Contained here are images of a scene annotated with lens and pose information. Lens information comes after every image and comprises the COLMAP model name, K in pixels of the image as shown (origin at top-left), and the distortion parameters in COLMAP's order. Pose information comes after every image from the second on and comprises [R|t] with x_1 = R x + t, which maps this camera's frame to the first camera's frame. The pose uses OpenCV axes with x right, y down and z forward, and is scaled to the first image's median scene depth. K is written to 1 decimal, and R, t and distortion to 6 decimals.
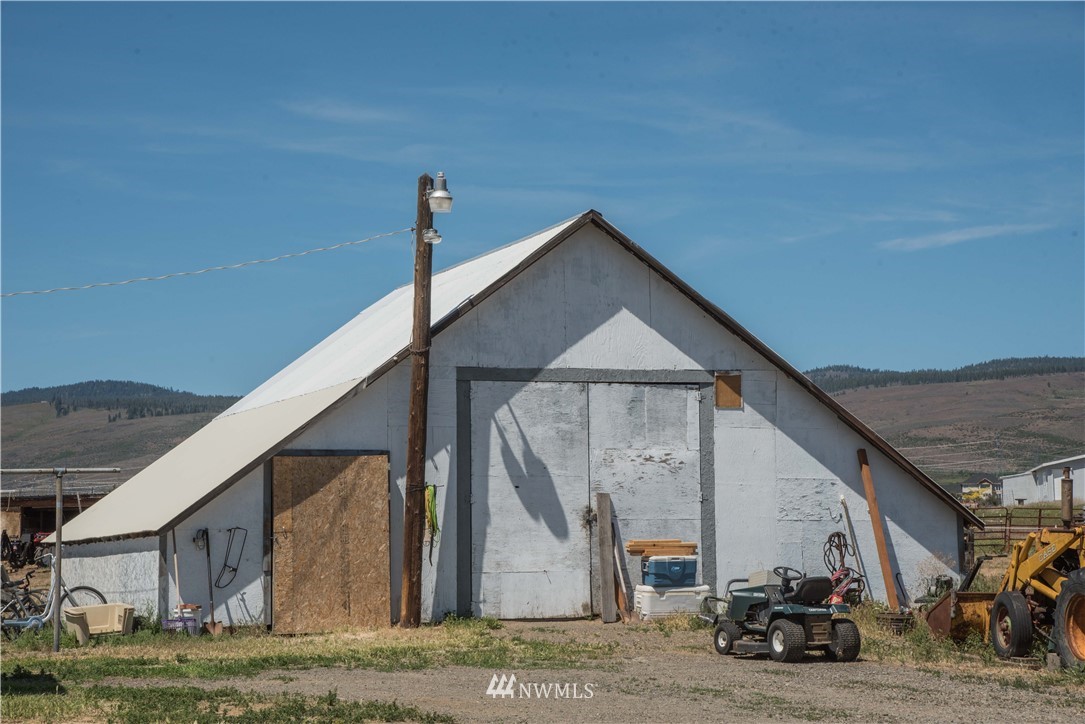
lens RADIAL K [[2217.8, 0, 542.5], [0, 2217.8, 362.0], [0, 0, 1]] dist [0.542590, 0.229391]
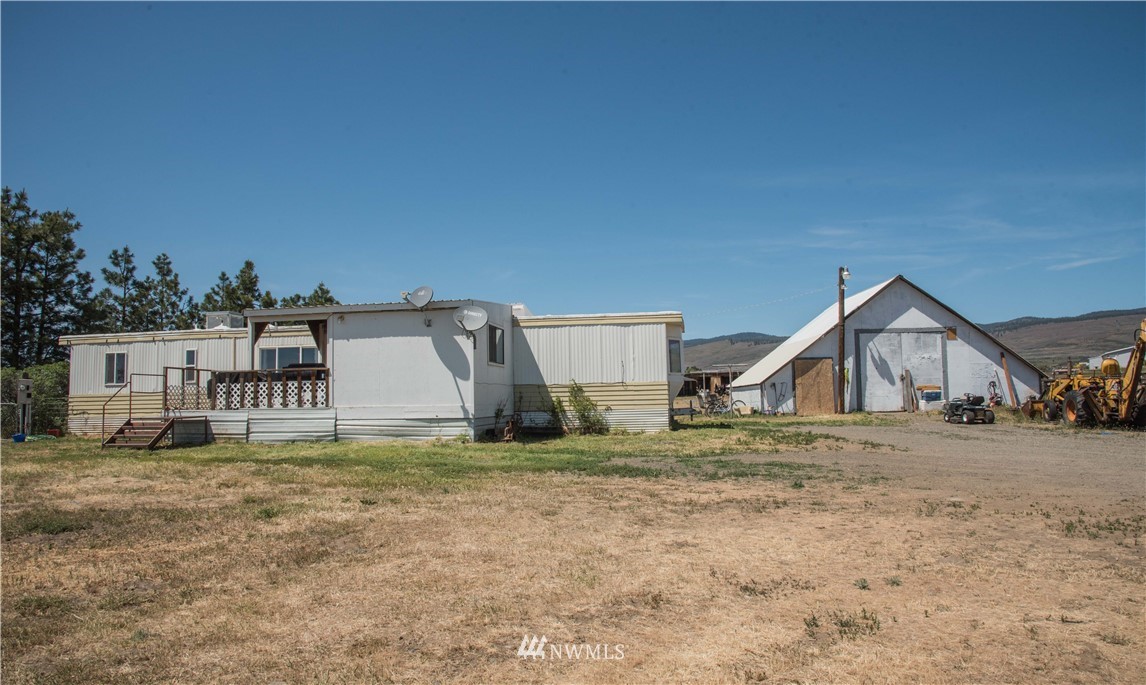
lens RADIAL K [[784.4, 0, 573.0], [0, 784.4, 342.5], [0, 0, 1]] dist [-0.079225, 0.004358]
pose [[0.916753, -0.031004, -0.398250, 0.030600], [0.039291, 0.999148, 0.012662, -0.008121], [0.397518, -0.027256, 0.917189, -0.123744]]
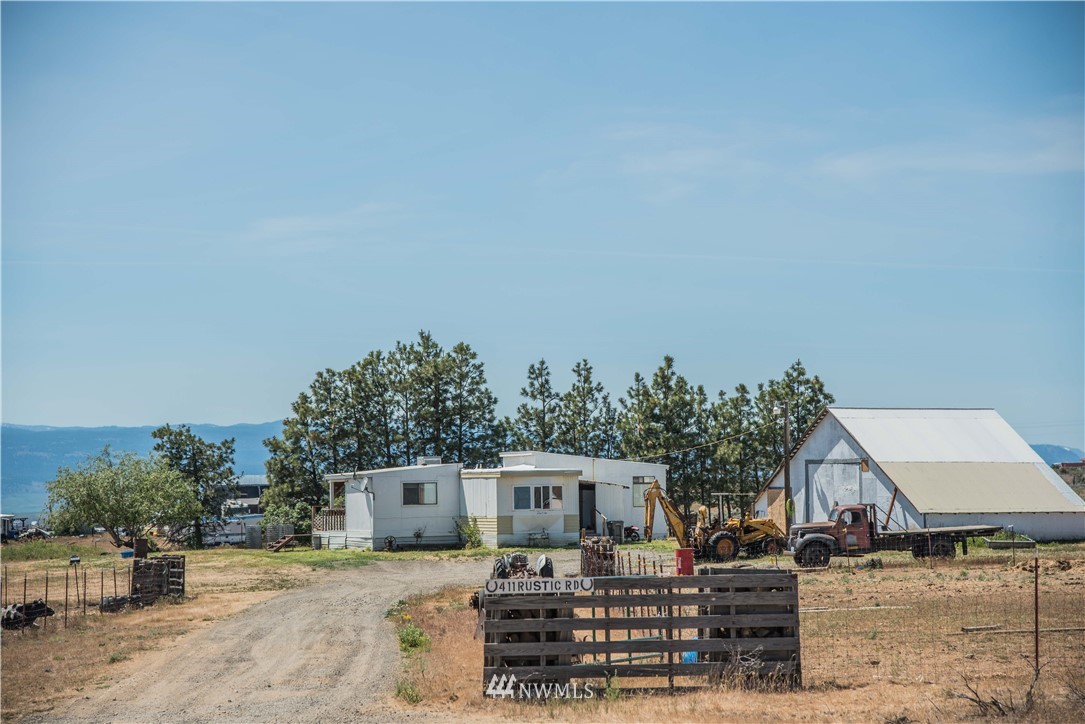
lens RADIAL K [[2783.5, 0, 542.5], [0, 2783.5, 362.0], [0, 0, 1]] dist [0.836551, 0.520429]
pose [[0.139143, -0.030209, -0.989811, 3.740171], [0.102637, 0.994591, -0.015926, -0.107638], [0.984939, -0.099376, 0.141491, 0.096119]]
